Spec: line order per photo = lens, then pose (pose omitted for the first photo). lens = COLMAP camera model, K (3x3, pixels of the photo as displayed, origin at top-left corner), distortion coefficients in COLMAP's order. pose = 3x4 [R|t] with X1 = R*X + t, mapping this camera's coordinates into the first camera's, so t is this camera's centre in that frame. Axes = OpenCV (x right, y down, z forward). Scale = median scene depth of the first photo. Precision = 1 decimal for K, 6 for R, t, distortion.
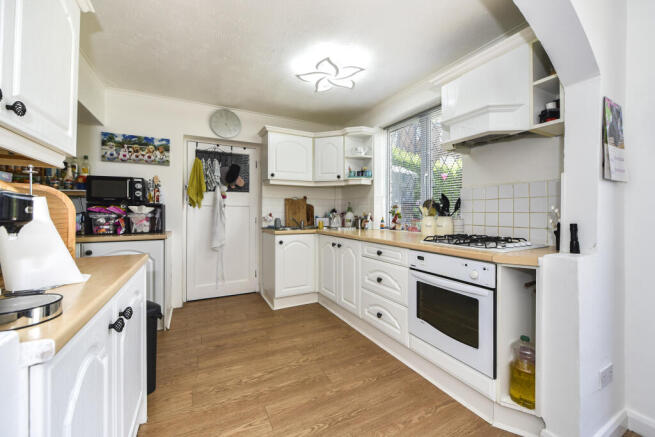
lens RADIAL K [[263.5, 0, 331.7], [0, 263.5, 211.9], [0, 0, 1]] dist [-0.002848, -0.000920]
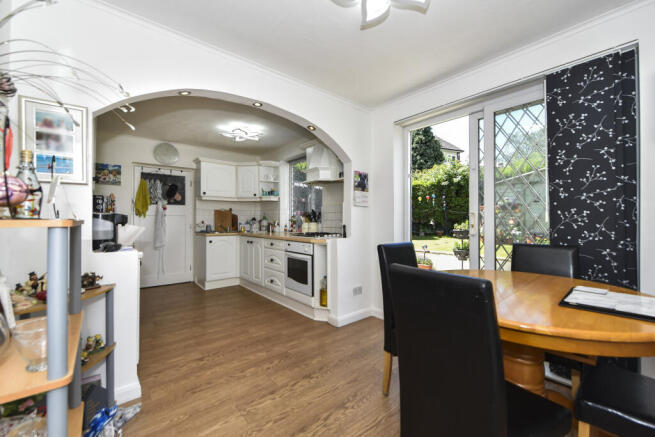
lens RADIAL K [[263.5, 0, 328.7], [0, 263.5, 218.7], [0, 0, 1]] dist [-0.002848, -0.000920]
pose [[0.977832, -0.000671, 0.209392, 0.143034], [0.001605, 0.999990, -0.004290, 0.000681], [-0.209386, 0.004531, 0.977822, -0.562871]]
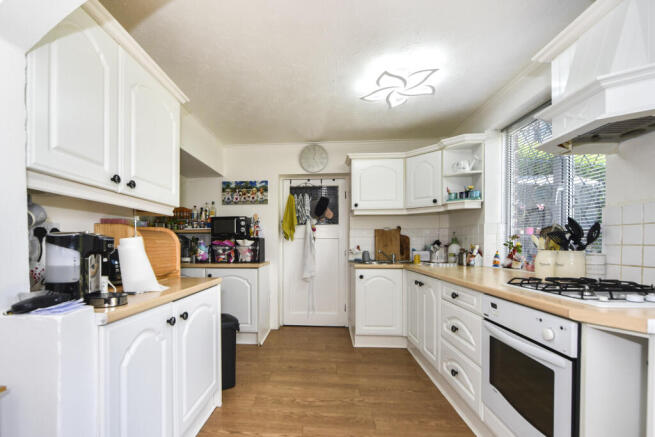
lens RADIAL K [[296.1, 0, 299.9], [0, 296.1, 248.3], [0, 0, 1]] dist [-0.003532, -0.001057]
pose [[0.842144, 0.004547, -0.539234, 0.209099], [0.004306, 0.999876, 0.015155, -0.002514], [0.539236, -0.015085, 0.842019, -0.006192]]
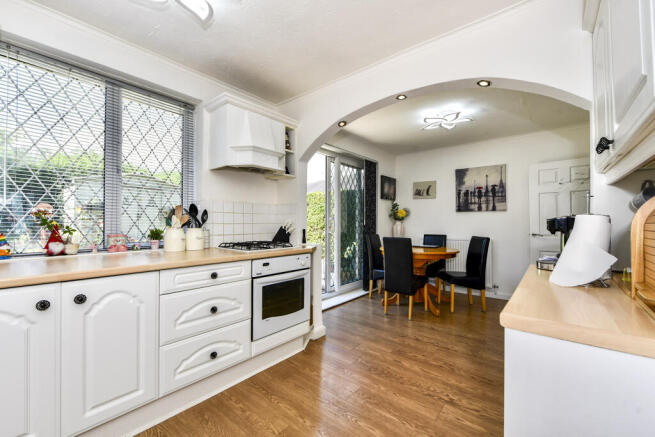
lens RADIAL K [[263.5, 0, 329.1], [0, 263.5, 219.4], [0, 0, 1]] dist [-0.002848, -0.000920]
pose [[-0.359010, 0.007167, 0.933306, -0.525026], [-0.005933, 0.999933, -0.009960, -0.005021], [-0.933315, -0.009113, -0.358944, 0.744910]]
